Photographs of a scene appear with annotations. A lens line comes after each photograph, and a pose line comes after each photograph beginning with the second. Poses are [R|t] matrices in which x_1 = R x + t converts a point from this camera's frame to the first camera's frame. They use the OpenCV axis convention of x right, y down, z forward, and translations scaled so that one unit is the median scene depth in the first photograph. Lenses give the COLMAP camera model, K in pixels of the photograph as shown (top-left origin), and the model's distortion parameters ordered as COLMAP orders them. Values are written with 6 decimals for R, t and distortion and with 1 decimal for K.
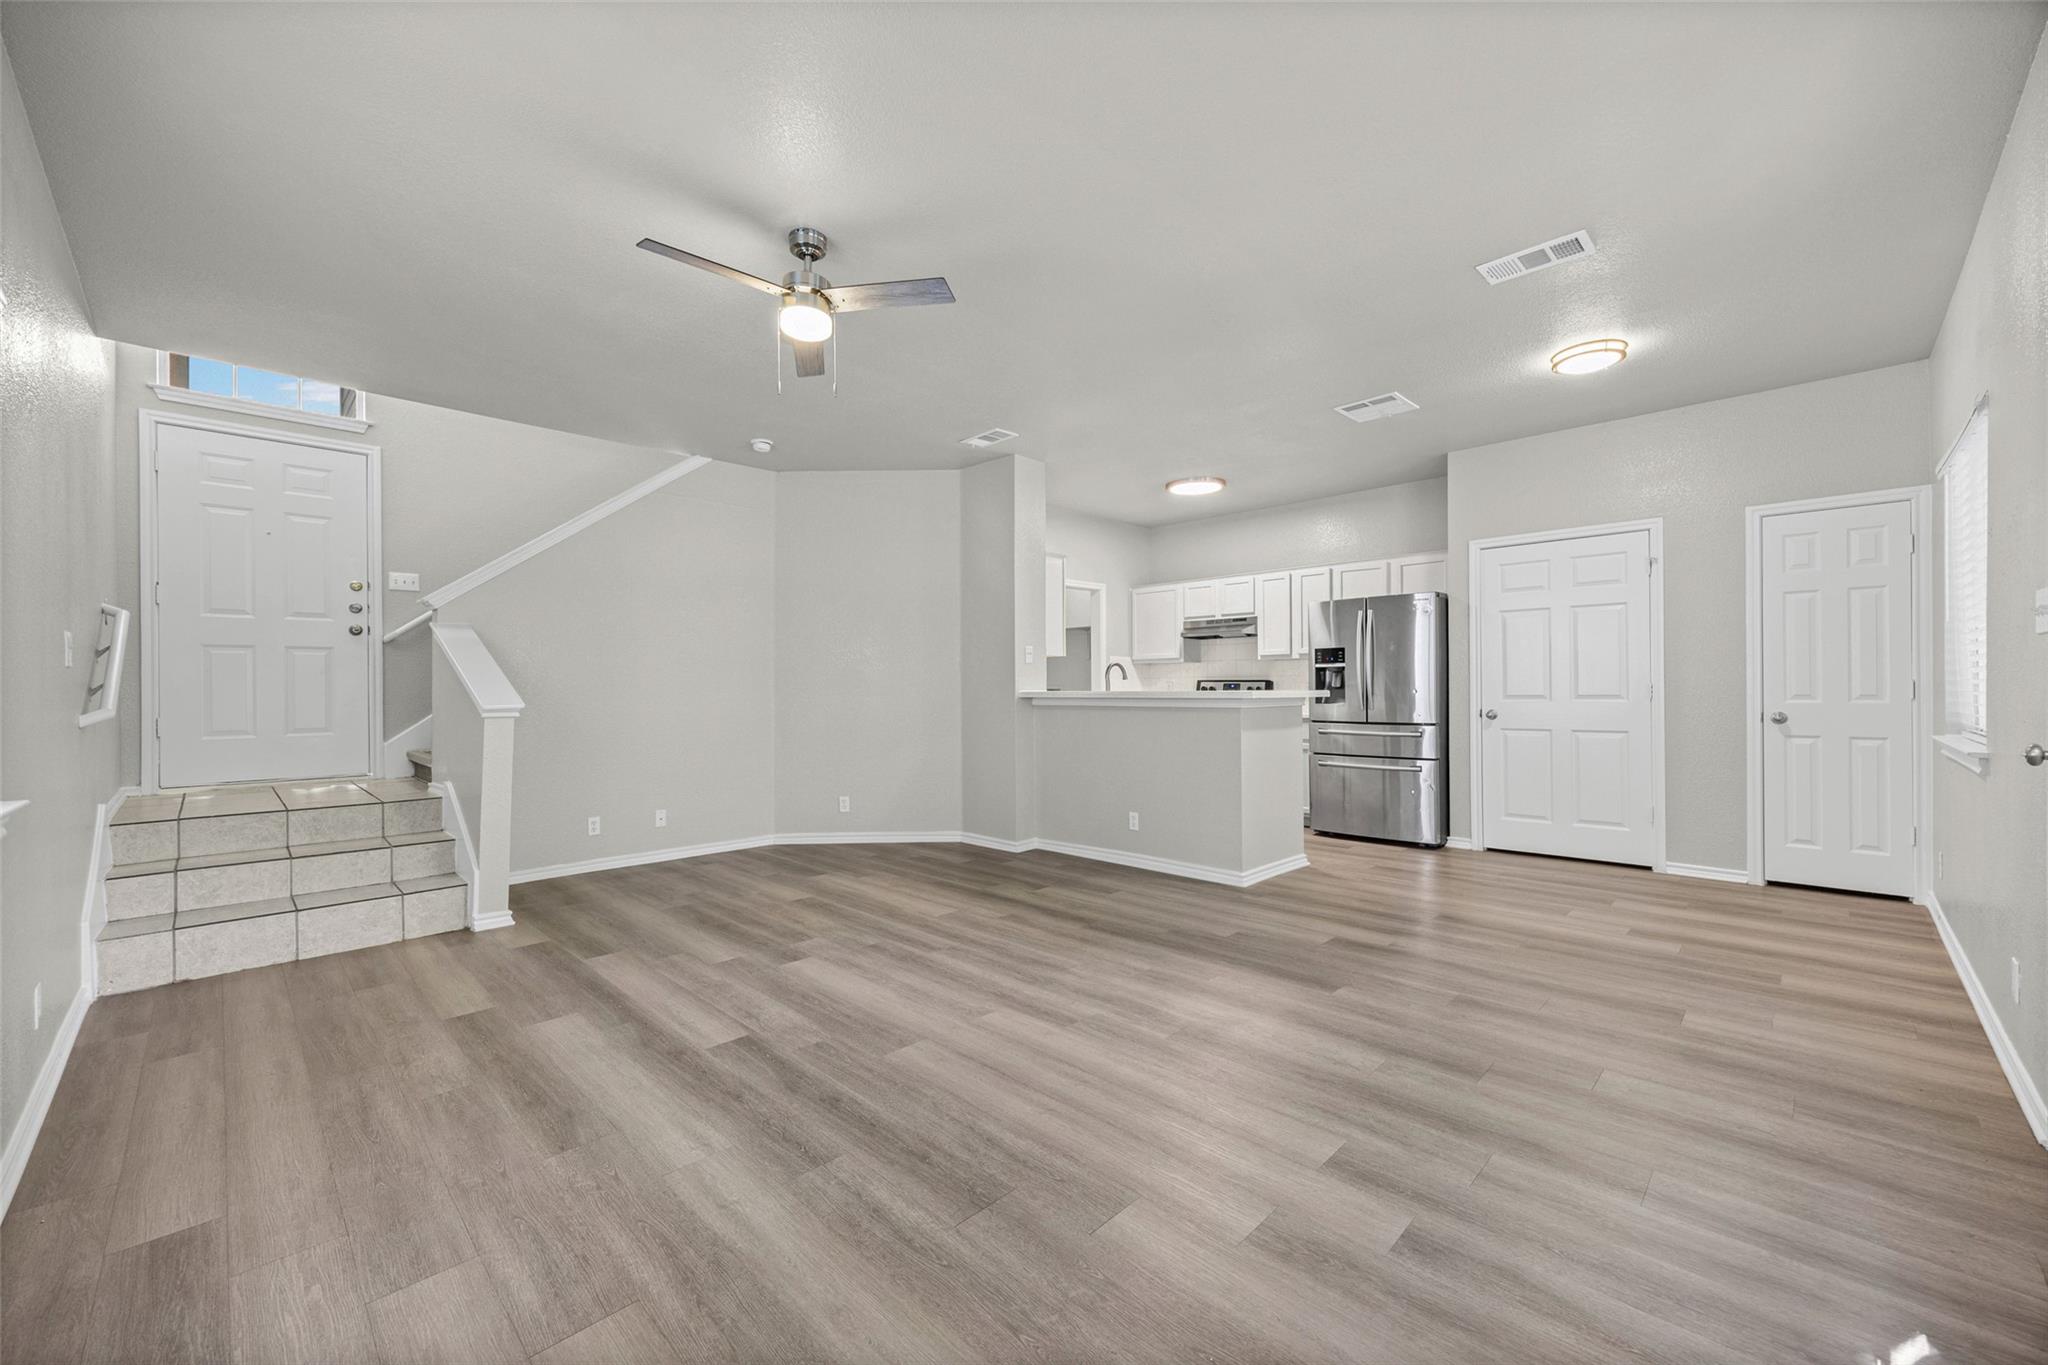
lens RADIAL K [[807.1, 0, 1022.4], [0, 807.1, 682.8], [0, 0, 1]] dist [-0.003100, -0.000391]
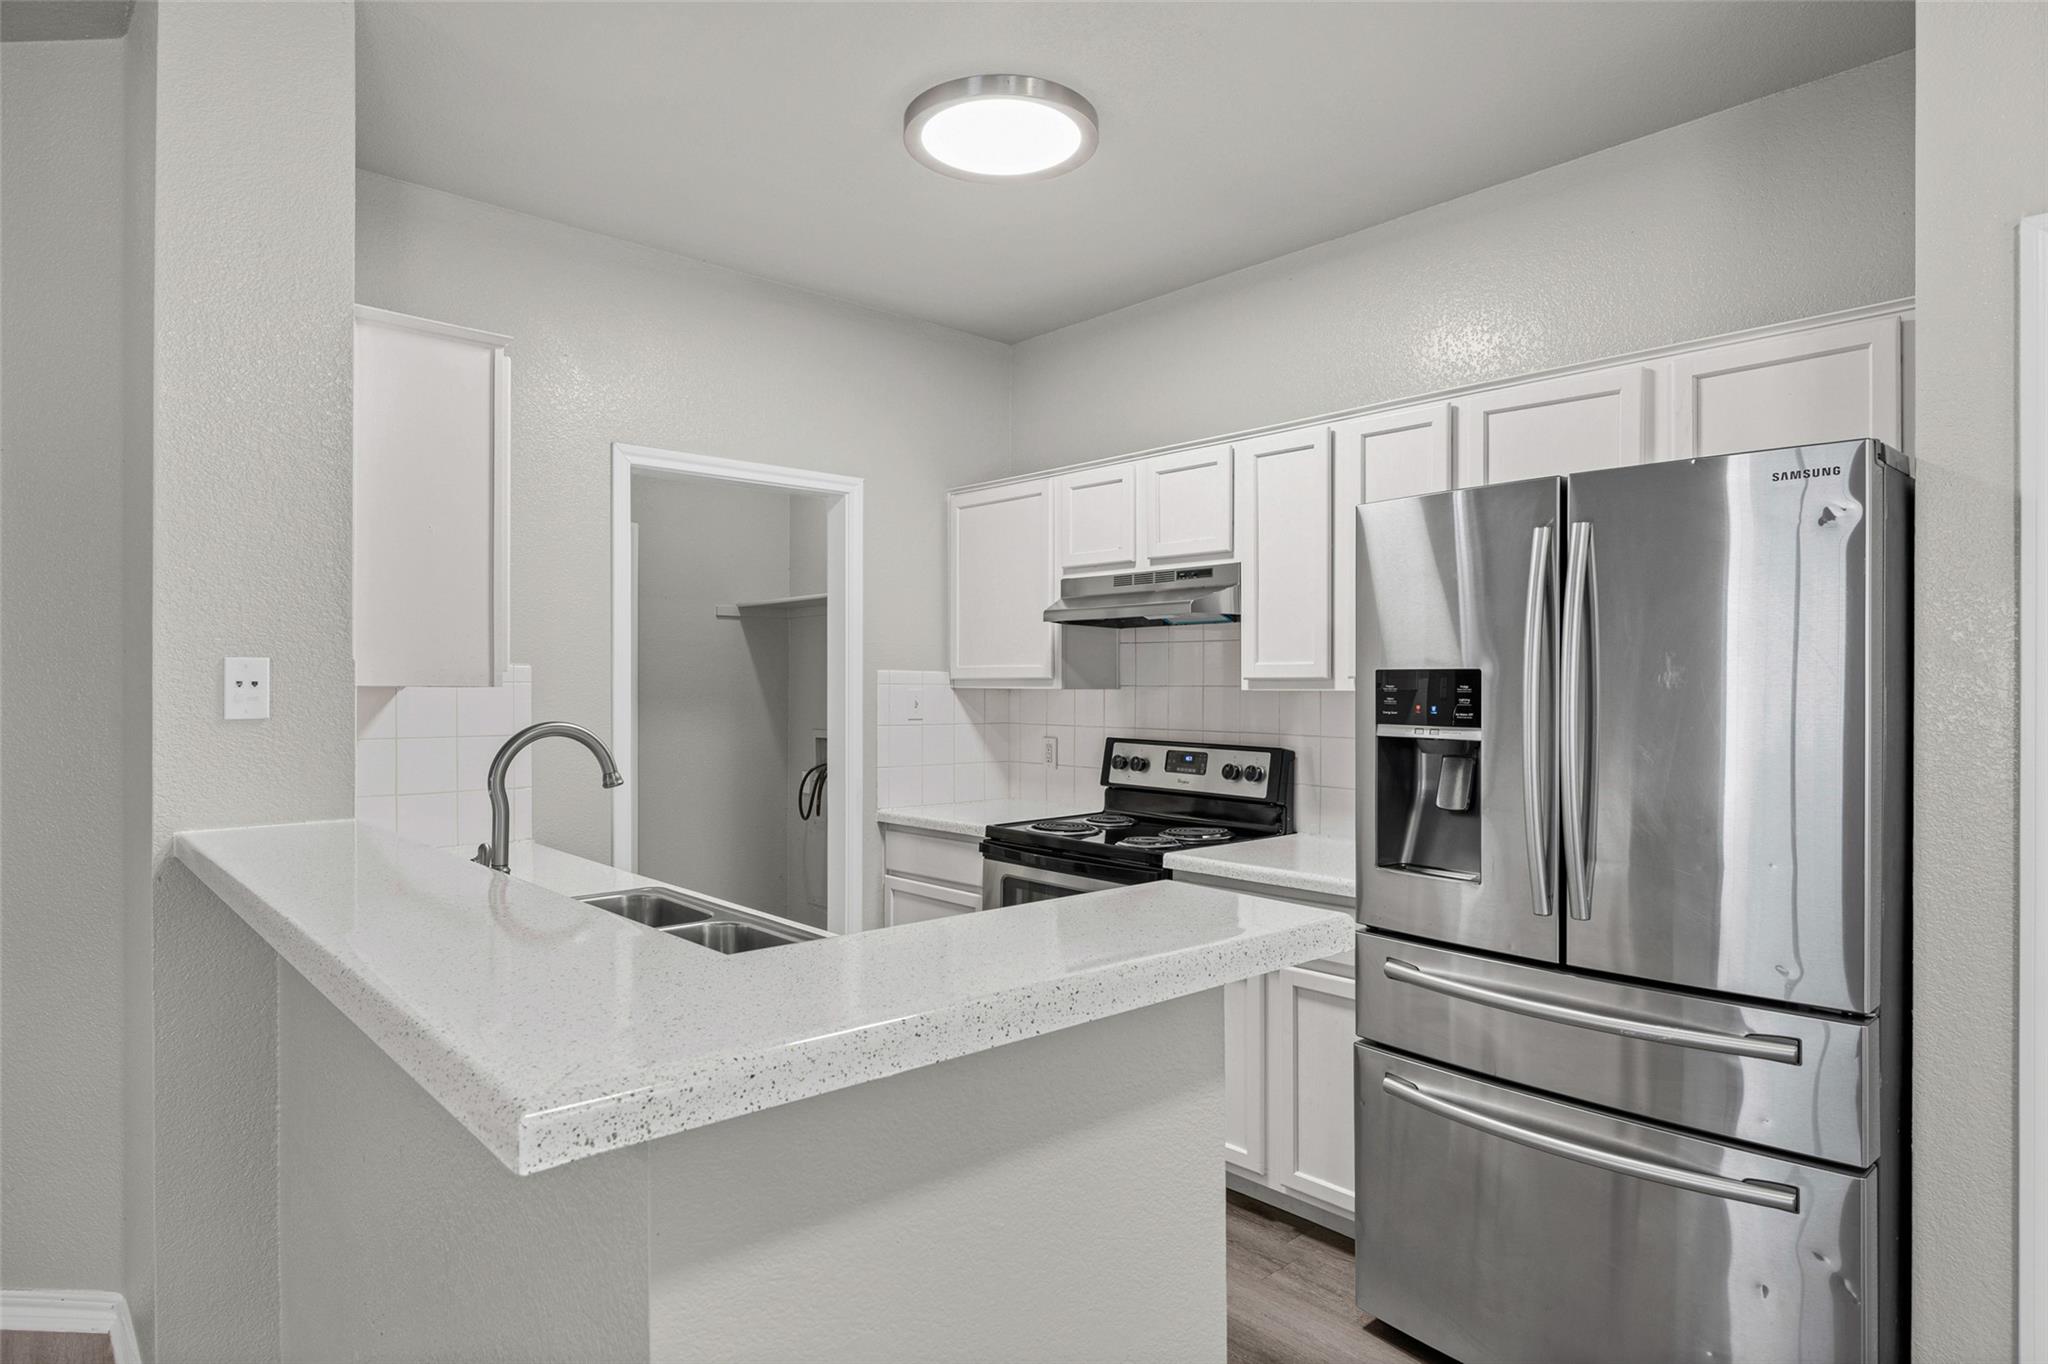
lens RADIAL K [[1131.4, 0, 1026.8], [0, 1131.4, 689.9], [0, 0, 1]] dist [-0.004527, -0.002023]
pose [[0.998793, 0.011210, -0.047821, 0.335309], [-0.010782, 0.999900, 0.009195, -0.048629], [0.047919, -0.008668, 0.998814, 0.776767]]
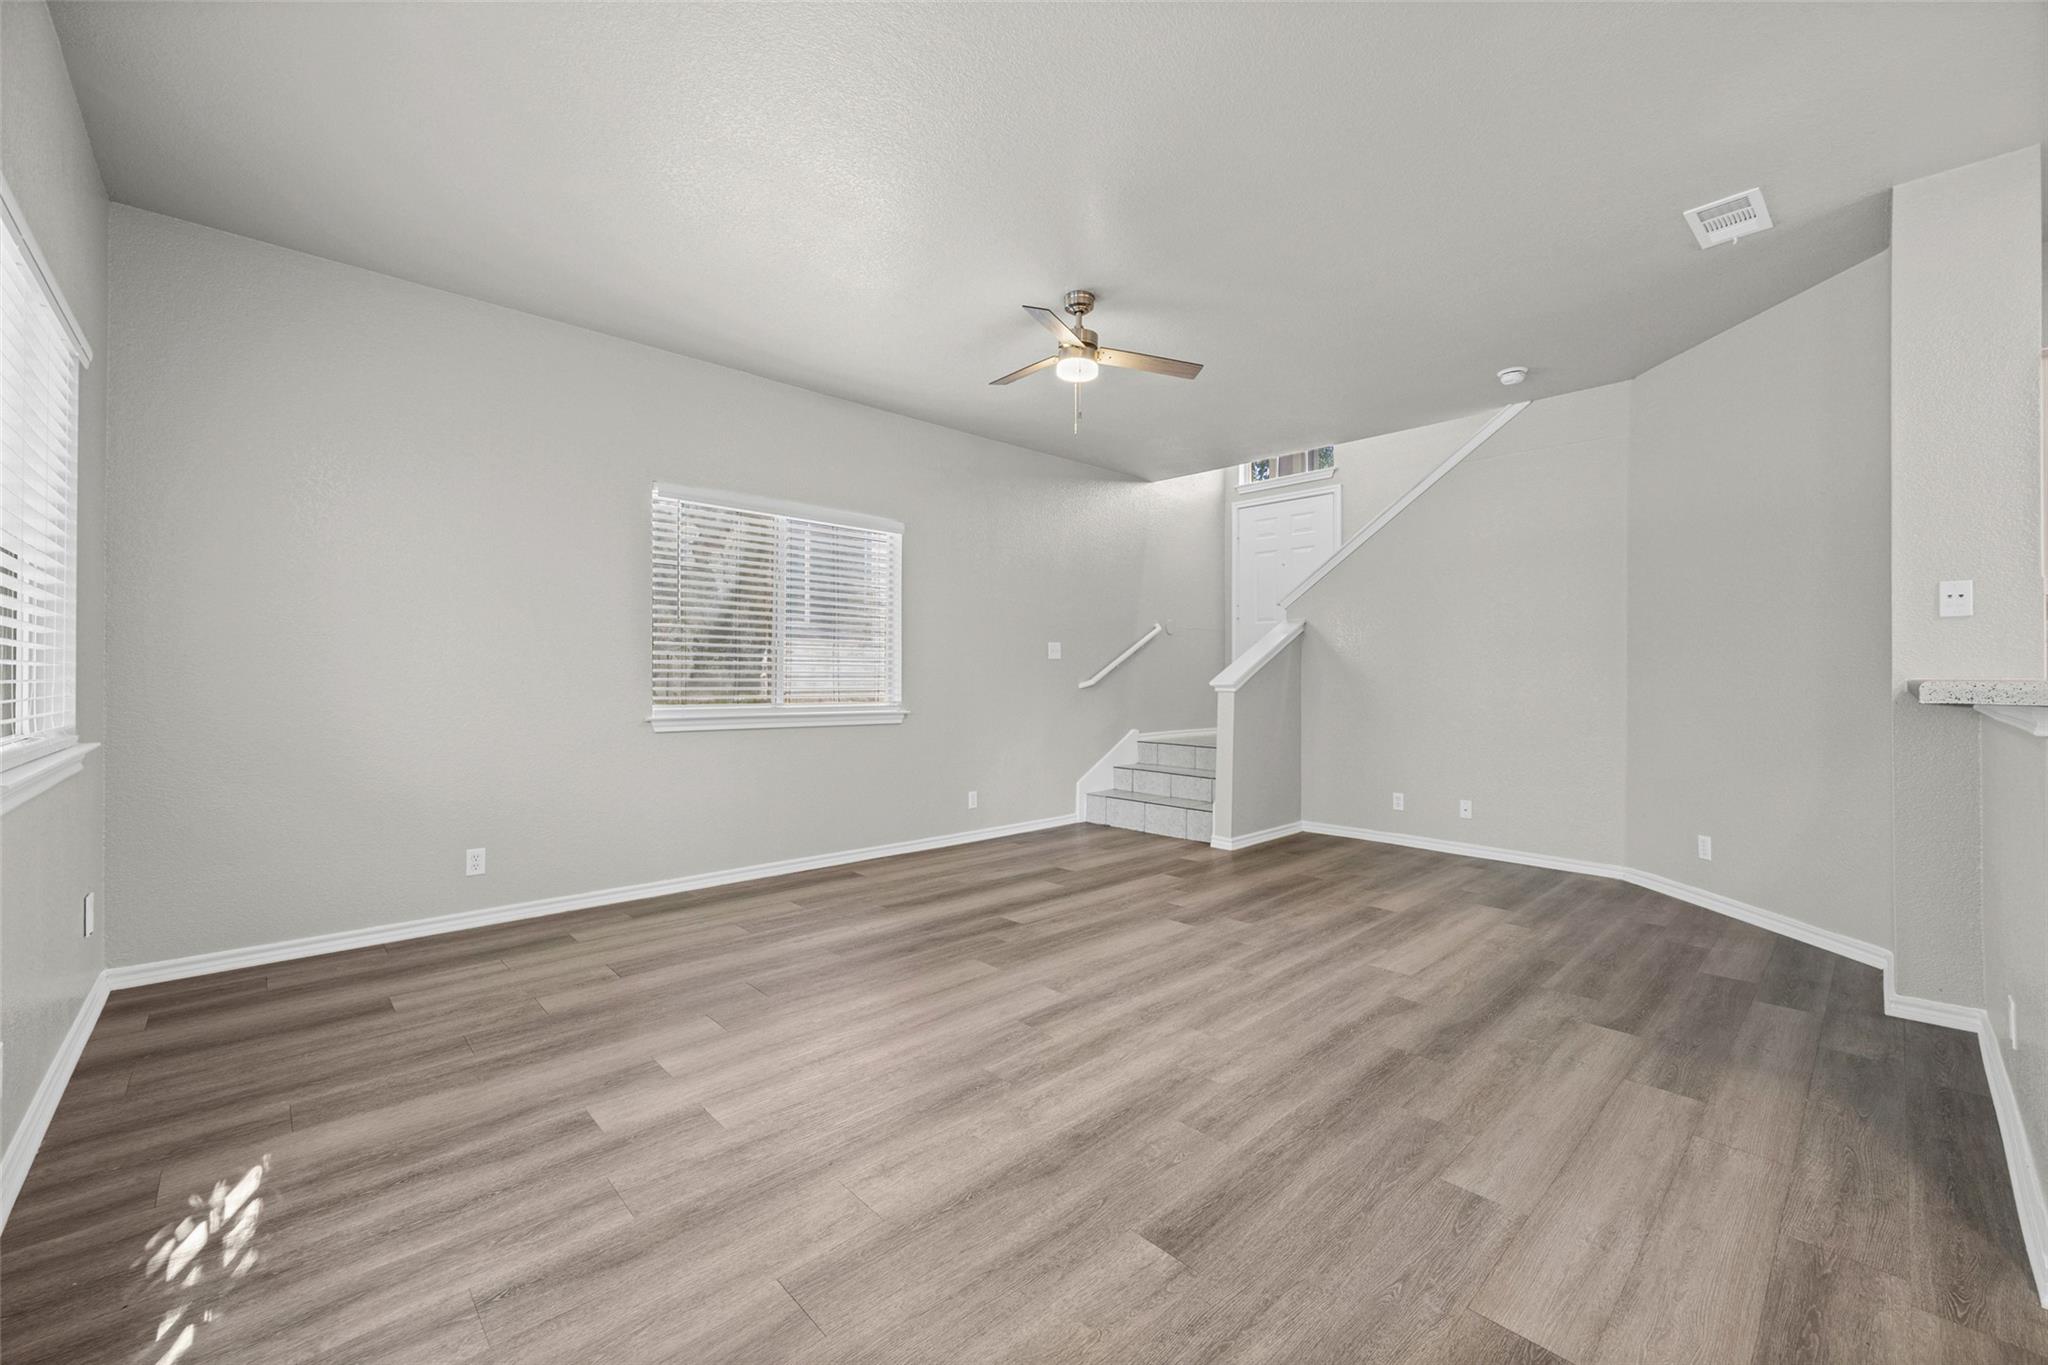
lens RADIAL K [[826.1, 0, 1027.5], [0, 826.1, 658.8], [0, 0, 1]] dist [0.000890, 0.000317]
pose [[-0.032581, -0.010786, -0.999411, 0.591824], [0.004655, 0.999929, -0.010944, 0.002090], [0.999458, -0.005009, -0.032529, 0.589568]]
